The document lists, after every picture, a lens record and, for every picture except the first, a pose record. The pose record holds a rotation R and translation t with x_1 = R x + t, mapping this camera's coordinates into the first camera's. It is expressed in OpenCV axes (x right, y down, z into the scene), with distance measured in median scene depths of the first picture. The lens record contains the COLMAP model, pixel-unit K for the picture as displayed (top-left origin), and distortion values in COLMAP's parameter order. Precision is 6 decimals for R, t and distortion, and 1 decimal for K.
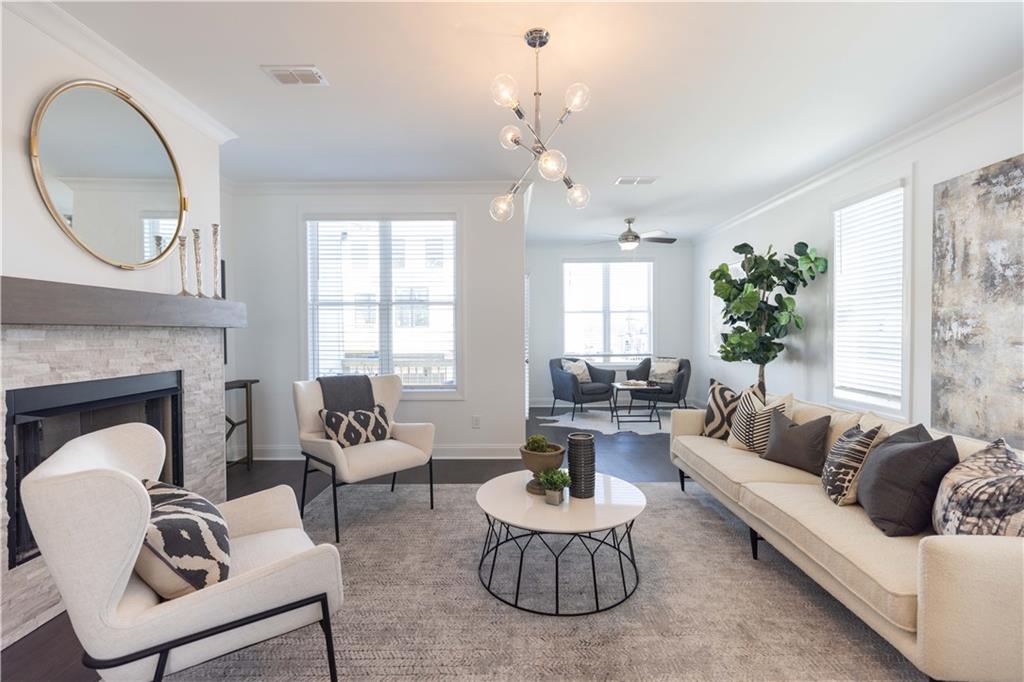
lens RADIAL K [[454.4, 0, 510.8], [0, 454.4, 338.2], [0, 0, 1]] dist [0.003316, 0.000460]
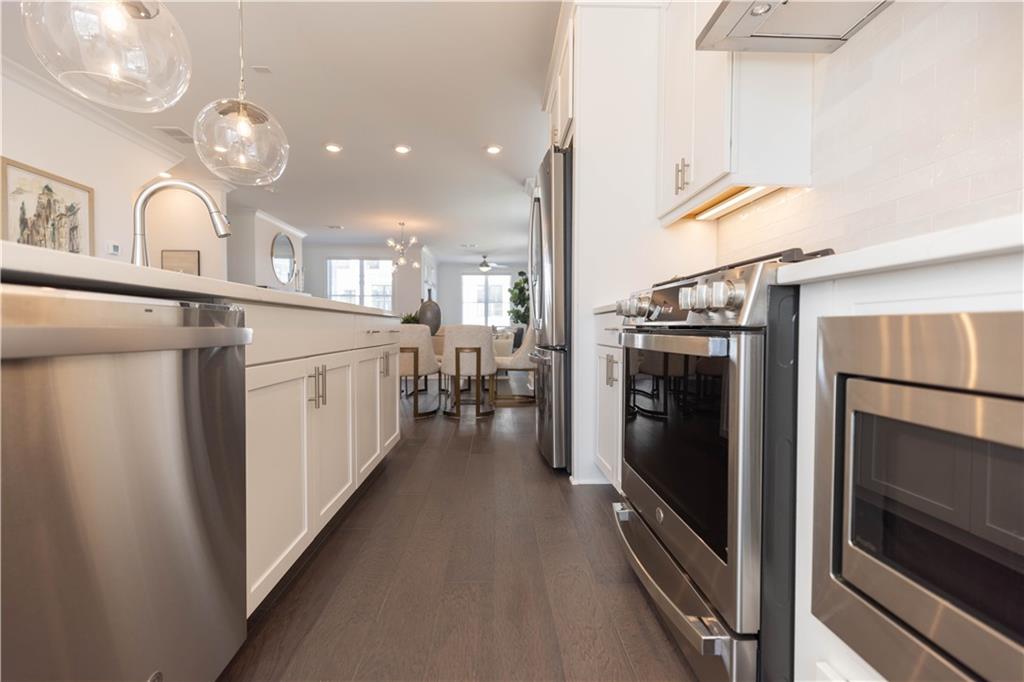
lens RADIAL K [[454.4, 0, 510.6], [0, 454.4, 340.9], [0, 0, 1]] dist [0.003316, 0.000460]
pose [[0.999093, 0.007630, 0.041884, 0.569596], [-0.008146, 0.999893, 0.012152, 0.175188], [-0.041786, -0.012482, 0.999049, -1.980377]]
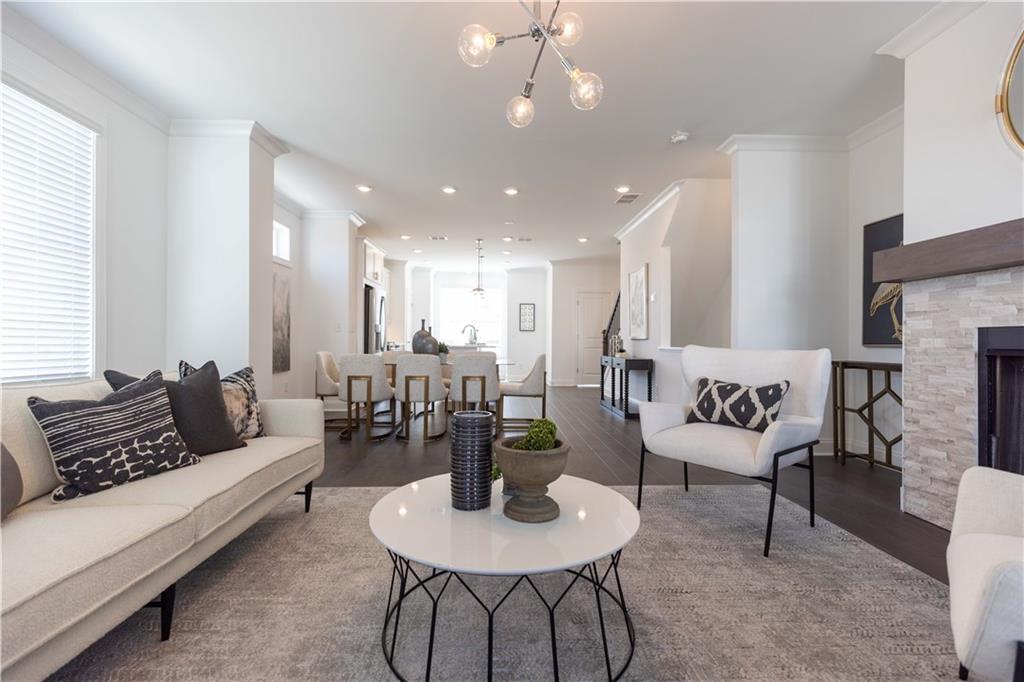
lens RADIAL K [[454.4, 0, 510.9], [0, 454.4, 339.1], [0, 0, 1]] dist [0.003316, 0.000460]
pose [[-0.999269, 0.001074, -0.038209, 0.096787], [0.000736, 0.999961, 0.008838, 0.079296], [0.038217, 0.008803, -0.999231, 1.283665]]
